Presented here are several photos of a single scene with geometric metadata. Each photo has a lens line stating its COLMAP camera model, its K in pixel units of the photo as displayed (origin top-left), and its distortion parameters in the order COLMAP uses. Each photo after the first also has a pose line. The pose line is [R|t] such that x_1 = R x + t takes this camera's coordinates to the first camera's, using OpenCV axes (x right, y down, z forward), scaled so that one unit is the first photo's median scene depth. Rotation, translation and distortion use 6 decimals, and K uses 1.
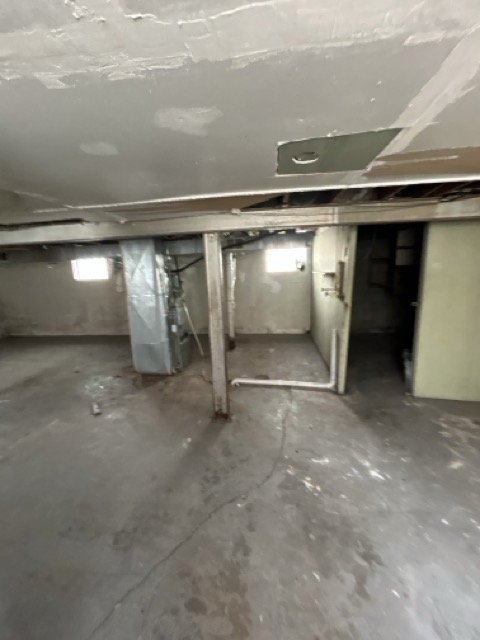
lens RADIAL K [[260.8, 0, 241.9], [0, 260.8, 319.2], [0, 0, 1]] dist [-0.000110, 0.000565]
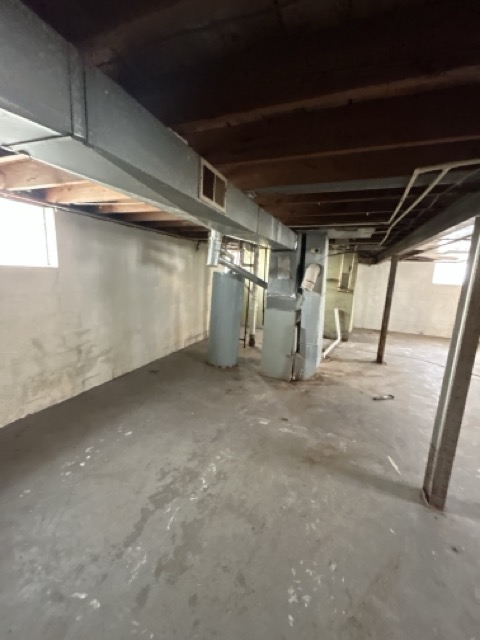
lens RADIAL K [[260.8, 0, 241.9], [0, 260.8, 319.2], [0, 0, 1]] dist [-0.000110, 0.000565]
pose [[0.252515, -0.120745, 0.960030, -2.489889], [0.125113, 0.987928, 0.091346, -0.220422], [-0.959470, 0.097046, 0.264573, 1.818119]]
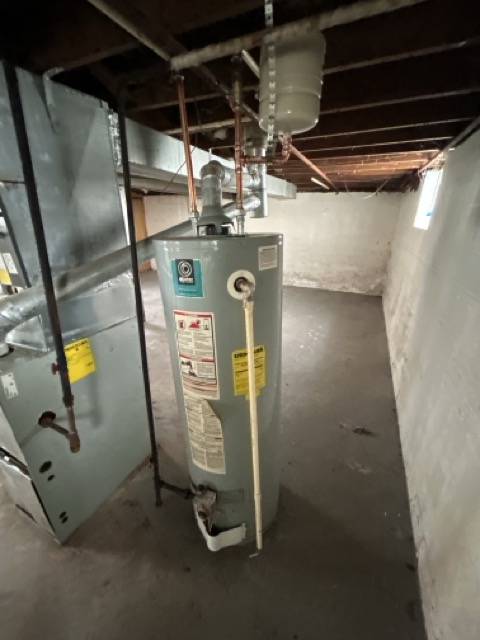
lens RADIAL K [[260.8, 0, 241.9], [0, 260.8, 319.2], [0, 0, 1]] dist [-0.000110, 0.000565]
pose [[-0.309437, 0.385629, -0.869217, -0.220752], [-0.167824, 0.877586, 0.449086, -0.477485], [0.935993, 0.284839, -0.206840, 2.560368]]
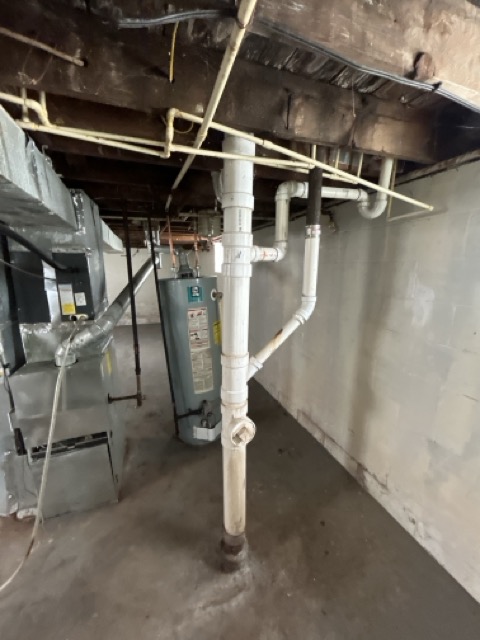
lens RADIAL K [[260.8, 0, 241.9], [0, 260.8, 319.2], [0, 0, 1]] dist [-0.000110, 0.000565]
pose [[0.467509, 0.218900, -0.856457, 0.367080], [-0.182594, 0.971874, 0.148728, -0.422110], [0.864925, 0.086852, 0.494330, 2.051503]]
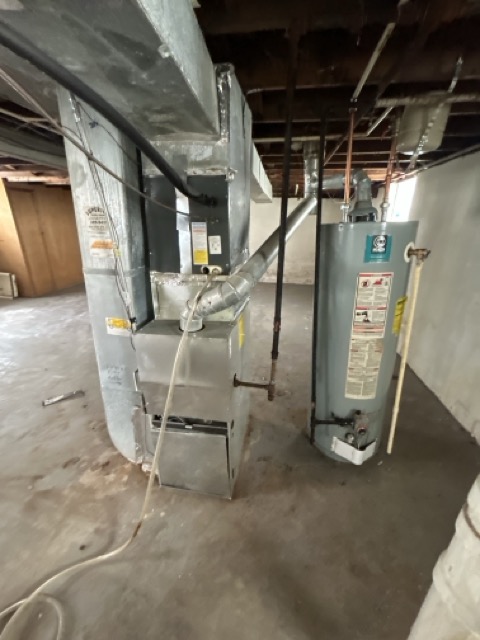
lens RADIAL K [[260.8, 0, 241.9], [0, 260.8, 319.2], [0, 0, 1]] dist [-0.000110, 0.000565]
pose [[-0.026672, 0.385678, -0.922248, 0.037730], [-0.194792, 0.902886, 0.383215, -0.357291], [0.980482, 0.189867, 0.051045, 2.074025]]
